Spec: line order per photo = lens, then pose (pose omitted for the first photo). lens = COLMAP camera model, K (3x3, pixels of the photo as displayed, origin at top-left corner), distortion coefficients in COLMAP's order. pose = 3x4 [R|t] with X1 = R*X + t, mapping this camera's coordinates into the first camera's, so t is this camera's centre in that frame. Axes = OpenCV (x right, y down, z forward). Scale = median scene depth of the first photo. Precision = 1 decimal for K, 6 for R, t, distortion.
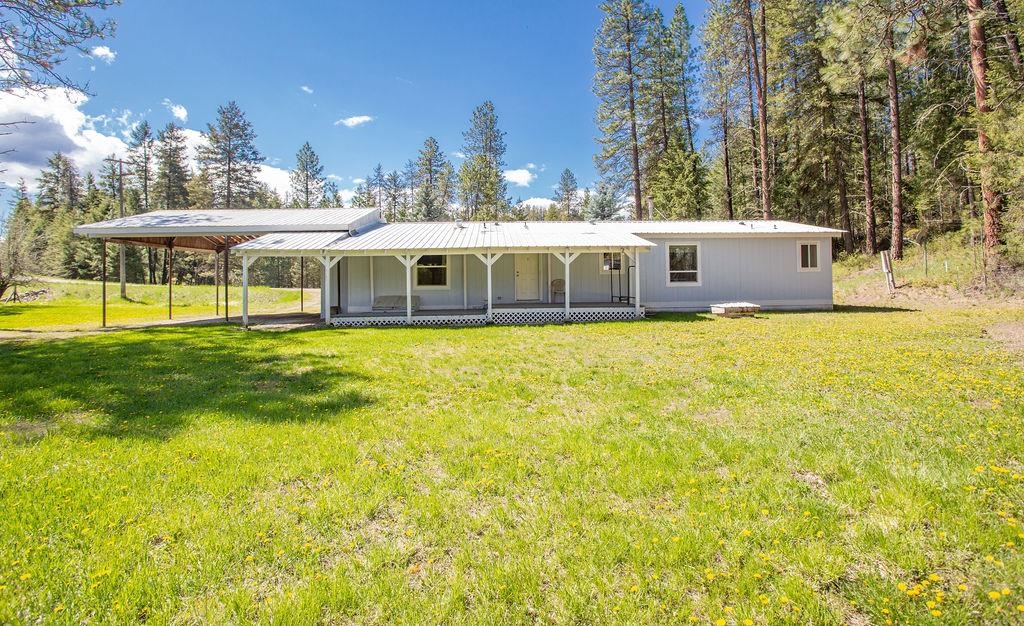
lens RADIAL K [[502.6, 0, 513.2], [0, 502.6, 275.4], [0, 0, 1]] dist [0.000222, 0.000048]
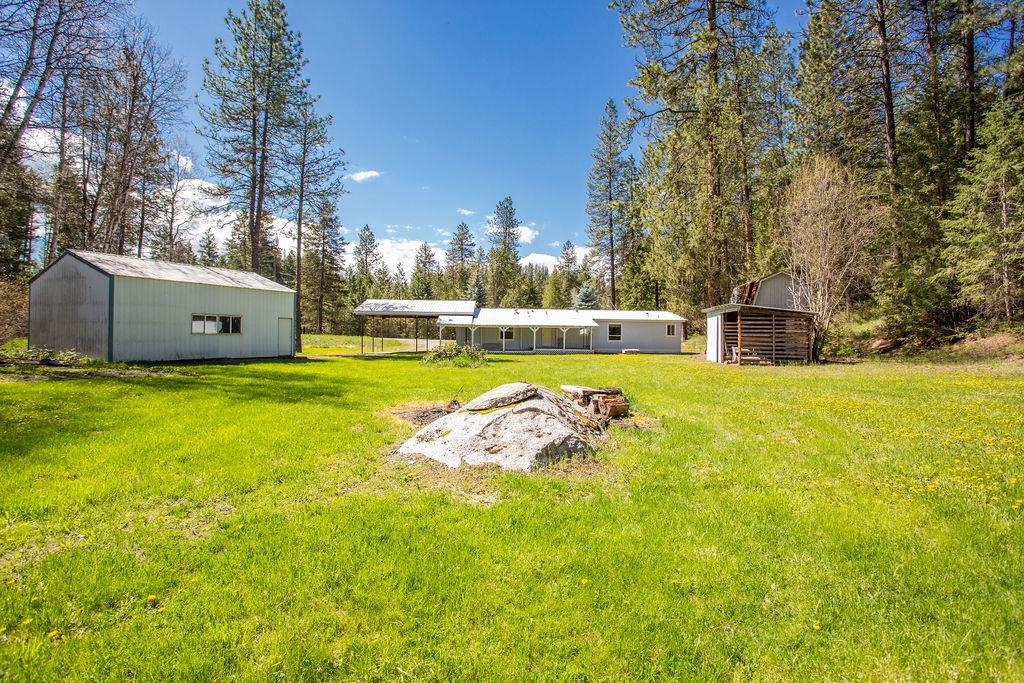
lens RADIAL K [[501.8, 0, 514.8], [0, 501.8, 329.5], [0, 0, 1]] dist [-0.046215, -0.000195]
pose [[0.999655, 0.025687, 0.005438, -0.103560], [-0.025690, 0.999670, 0.000651, -0.019819], [-0.005419, -0.000790, 0.999985, -1.005559]]
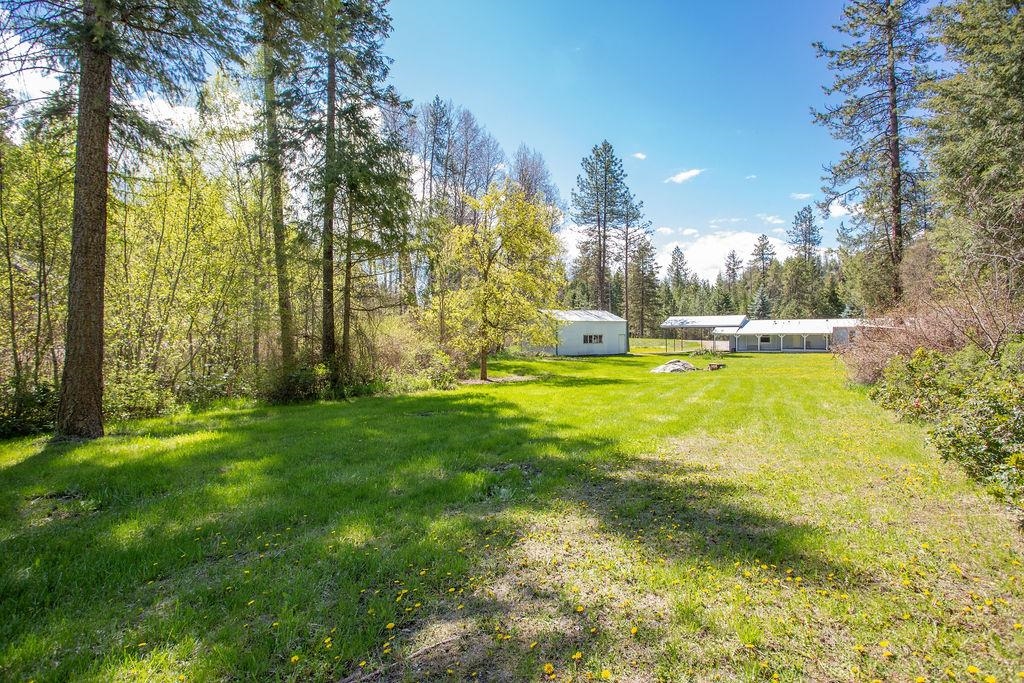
lens RADIAL K [[501.8, 0, 514.8], [0, 501.8, 329.5], [0, 0, 1]] dist [-0.046215, -0.000195]
pose [[0.811683, 0.007782, -0.584046, 0.310925], [0.000907, 0.999893, 0.014582, -0.087750], [0.584097, -0.012366, 0.811590, -1.990423]]
